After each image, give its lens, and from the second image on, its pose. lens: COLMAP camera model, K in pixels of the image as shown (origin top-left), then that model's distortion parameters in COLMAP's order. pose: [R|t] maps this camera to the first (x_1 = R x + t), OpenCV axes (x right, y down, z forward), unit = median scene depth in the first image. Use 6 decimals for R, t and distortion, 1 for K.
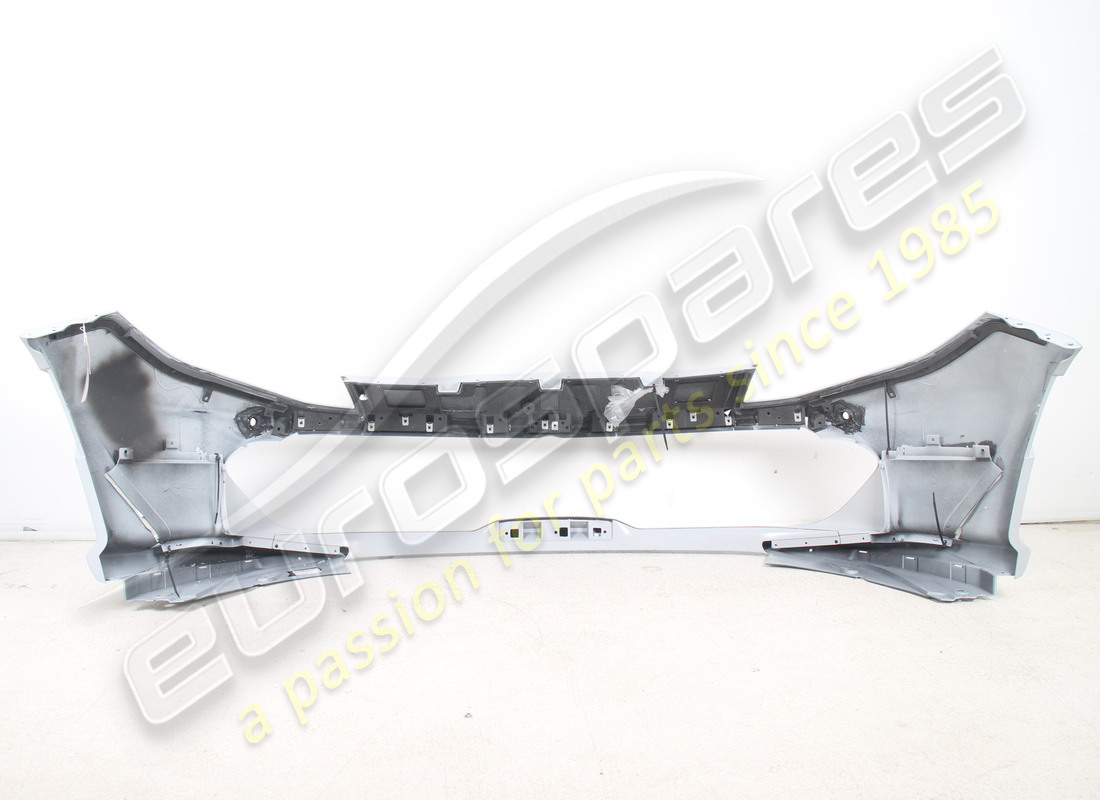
lens RADIAL K [[1207.3, 0, 550.0], [0, 1207.3, 400.0], [0, 0, 1]] dist [-0.000594, -0.002421]
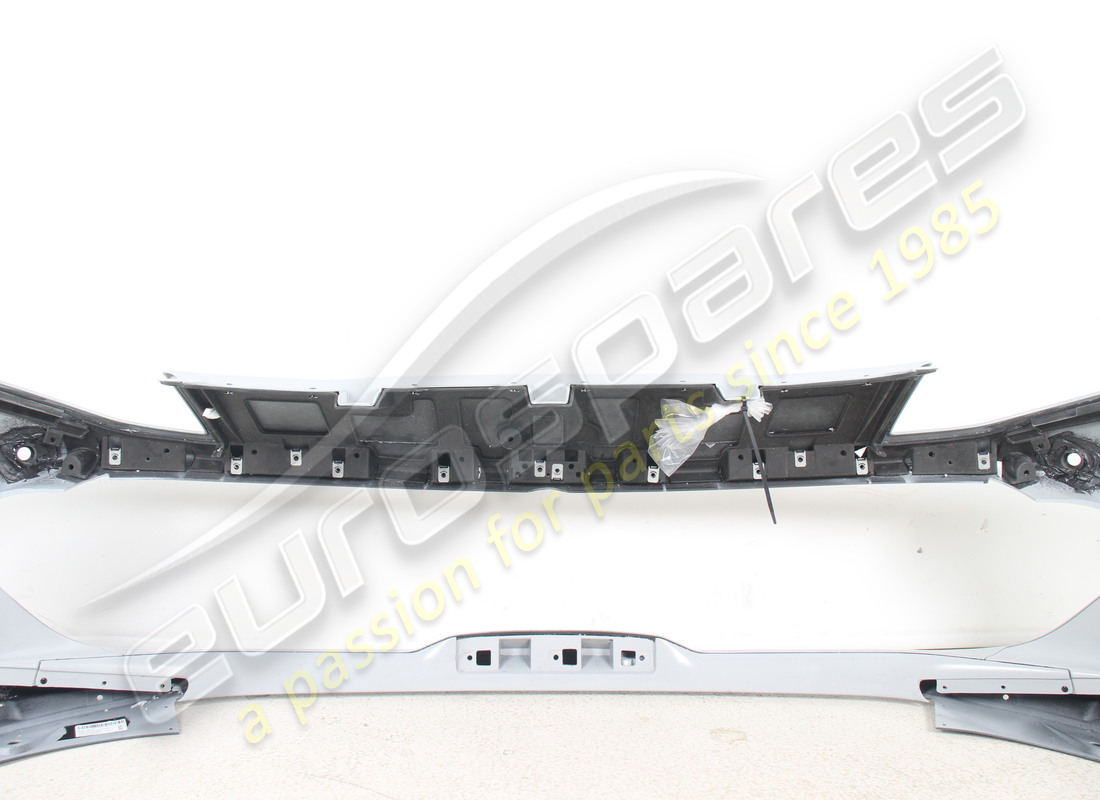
lens RADIAL K [[1193.9, 0, 550.0], [0, 1193.9, 400.0], [0, 0, 1]] dist [-0.003030, -0.001429]
pose [[1.000000, 0.000005, -0.000020, 0.000584], [-0.000005, 1.000000, 0.000385, -0.014800], [0.000020, -0.000385, 1.000000, 0.433041]]
